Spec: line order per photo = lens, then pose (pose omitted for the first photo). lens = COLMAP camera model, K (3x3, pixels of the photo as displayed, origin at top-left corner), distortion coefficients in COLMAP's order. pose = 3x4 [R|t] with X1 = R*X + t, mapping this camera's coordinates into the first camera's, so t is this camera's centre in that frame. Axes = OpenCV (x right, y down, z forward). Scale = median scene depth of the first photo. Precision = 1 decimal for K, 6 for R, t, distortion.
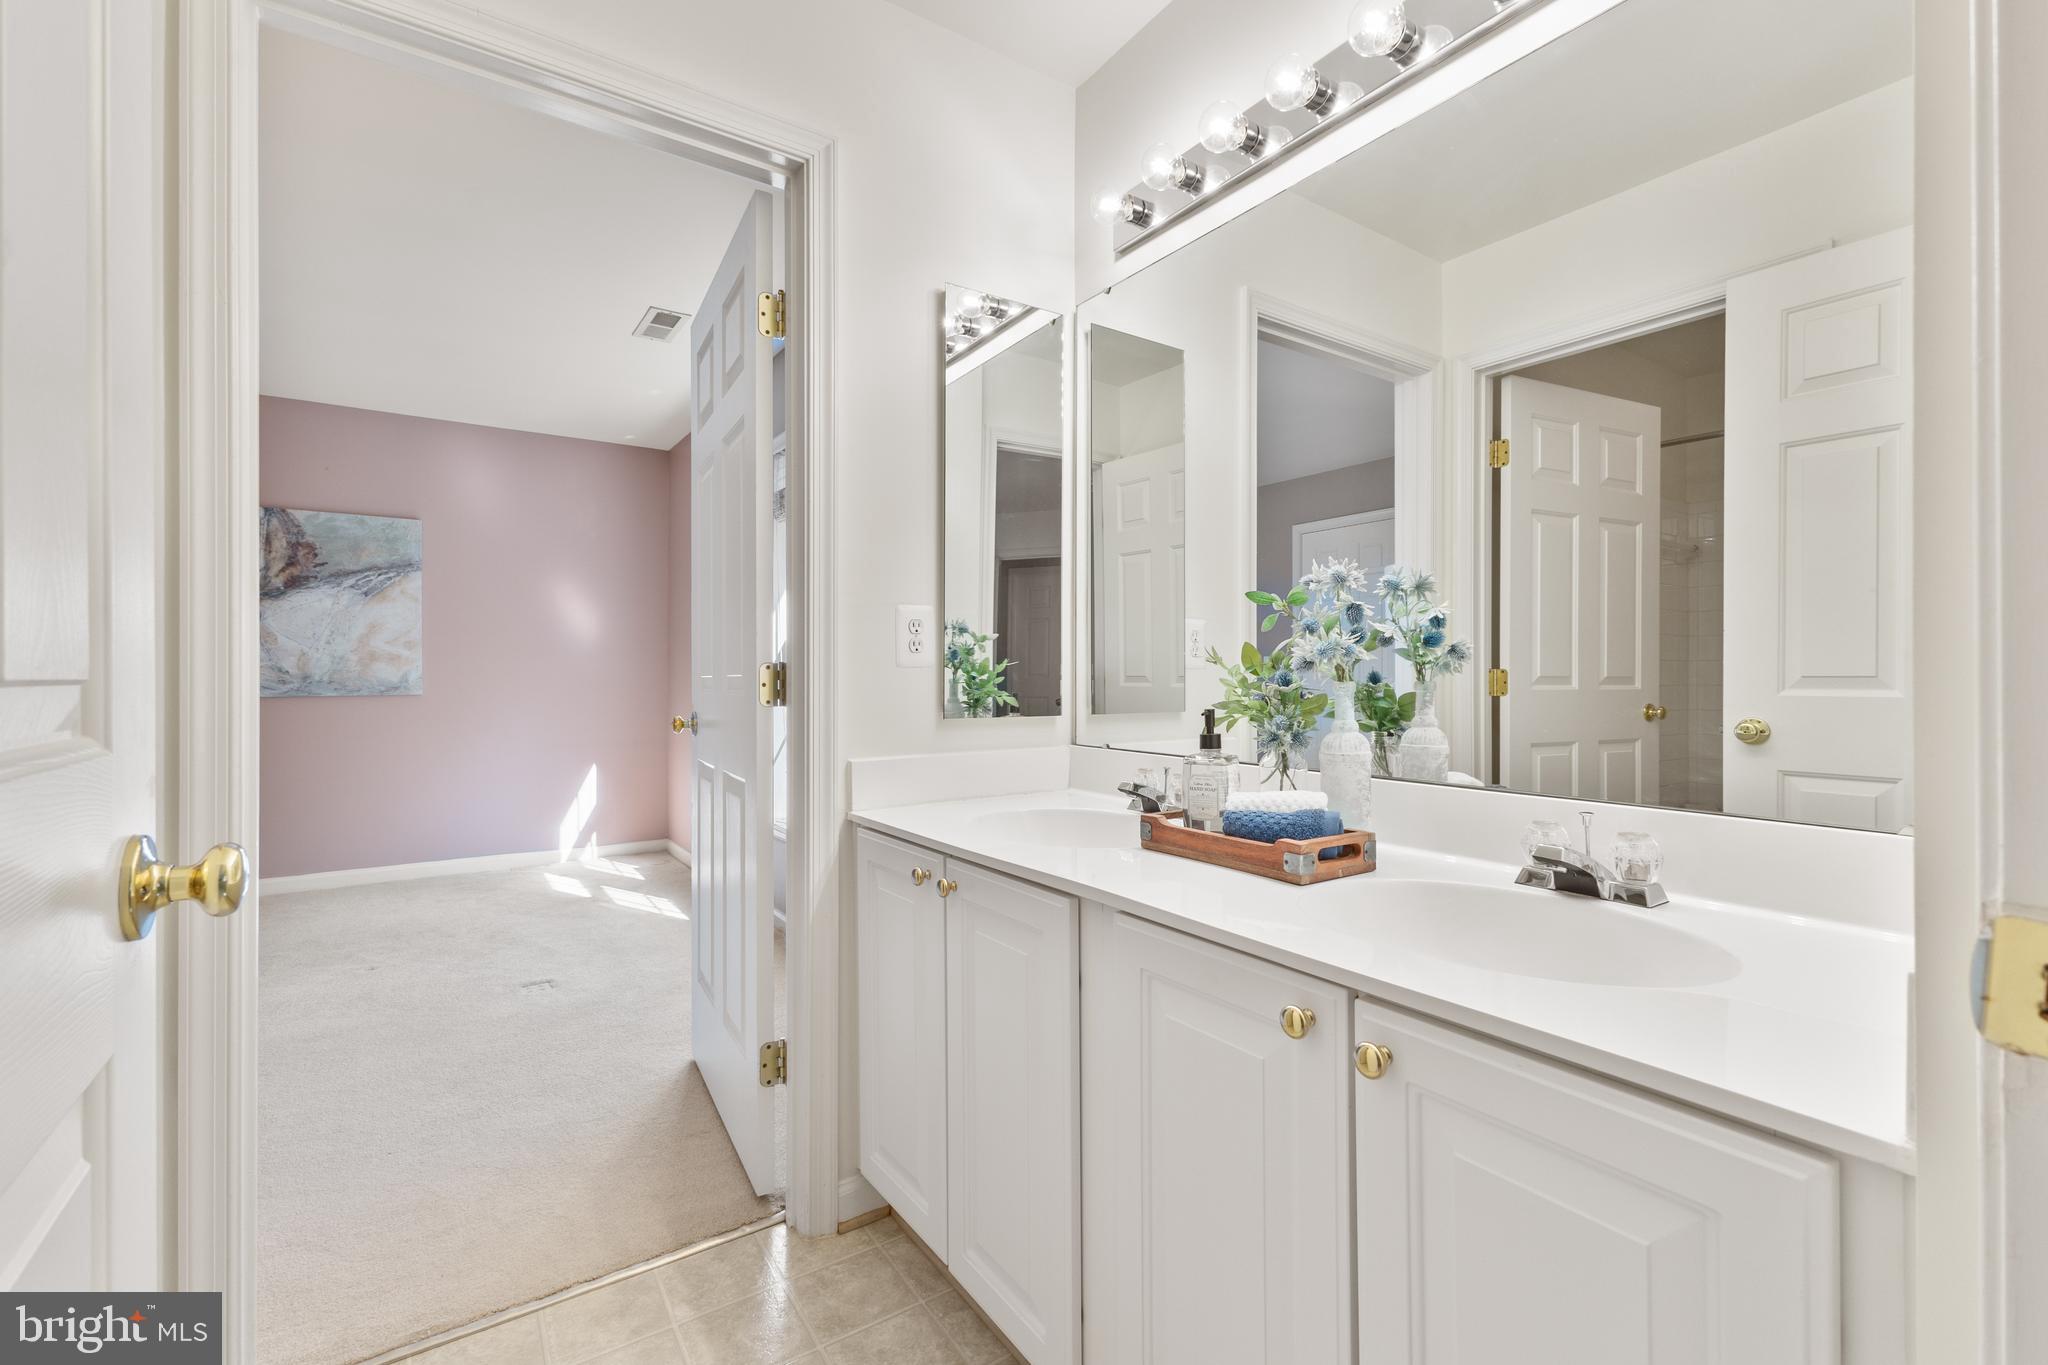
lens RADIAL K [[887.3, 0, 1014.8], [0, 887.3, 674.9], [0, 0, 1]] dist [0.006256, -0.001582]
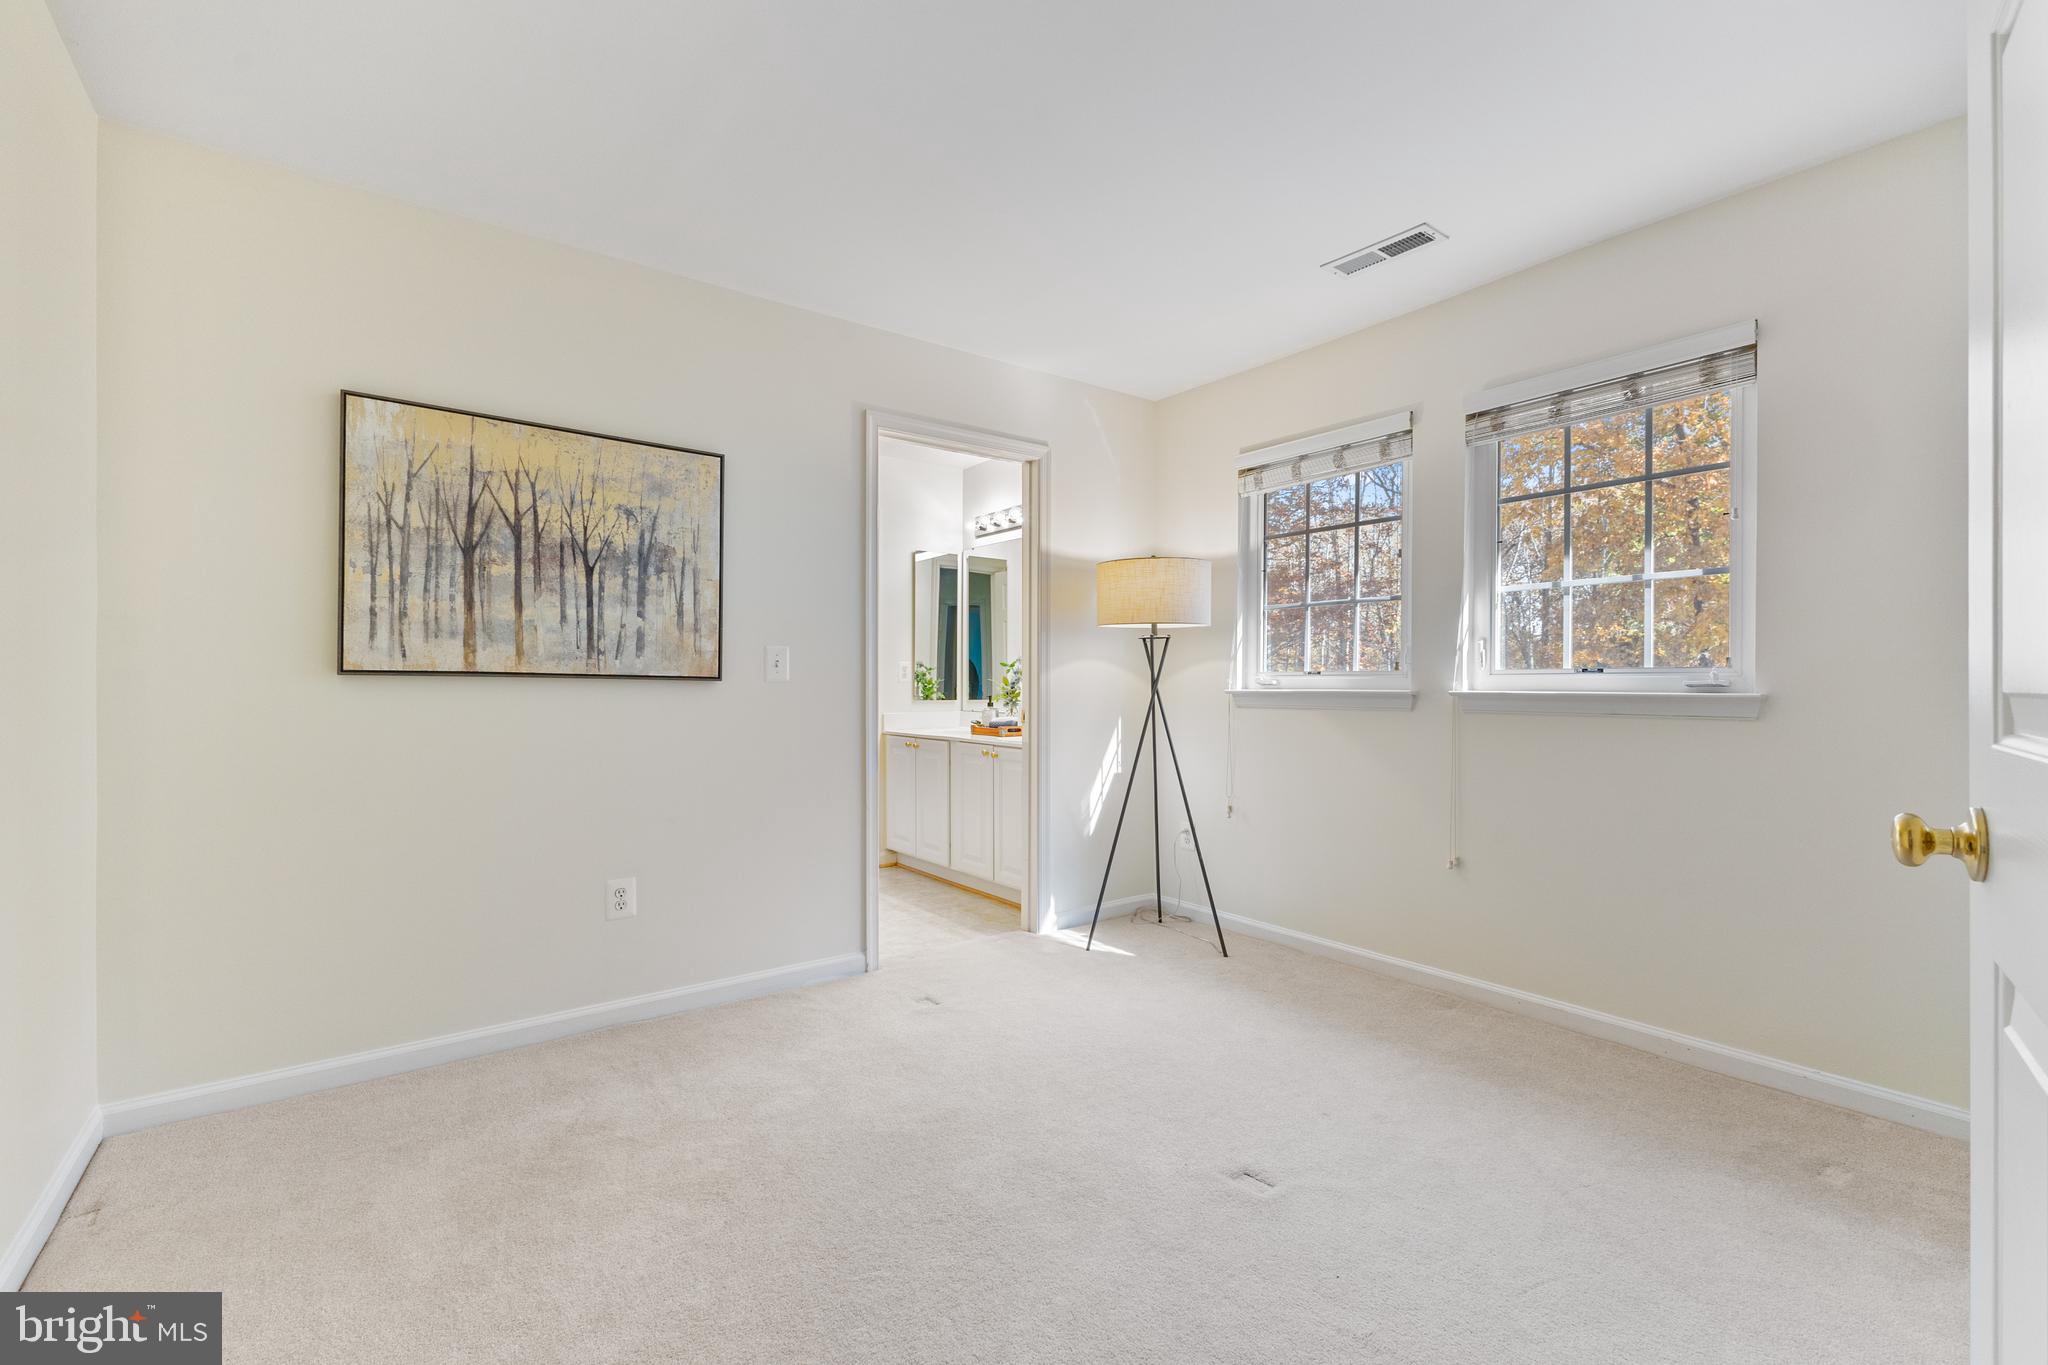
lens RADIAL K [[887.3, 0, 1018.8], [0, 887.3, 684.1], [0, 0, 1]] dist [0.006256, -0.001582]
pose [[0.999002, 0.003651, 0.044527, 0.124031], [-0.003876, 0.999980, 0.004977, -0.017987], [-0.044508, -0.005144, 0.998996, -1.808257]]
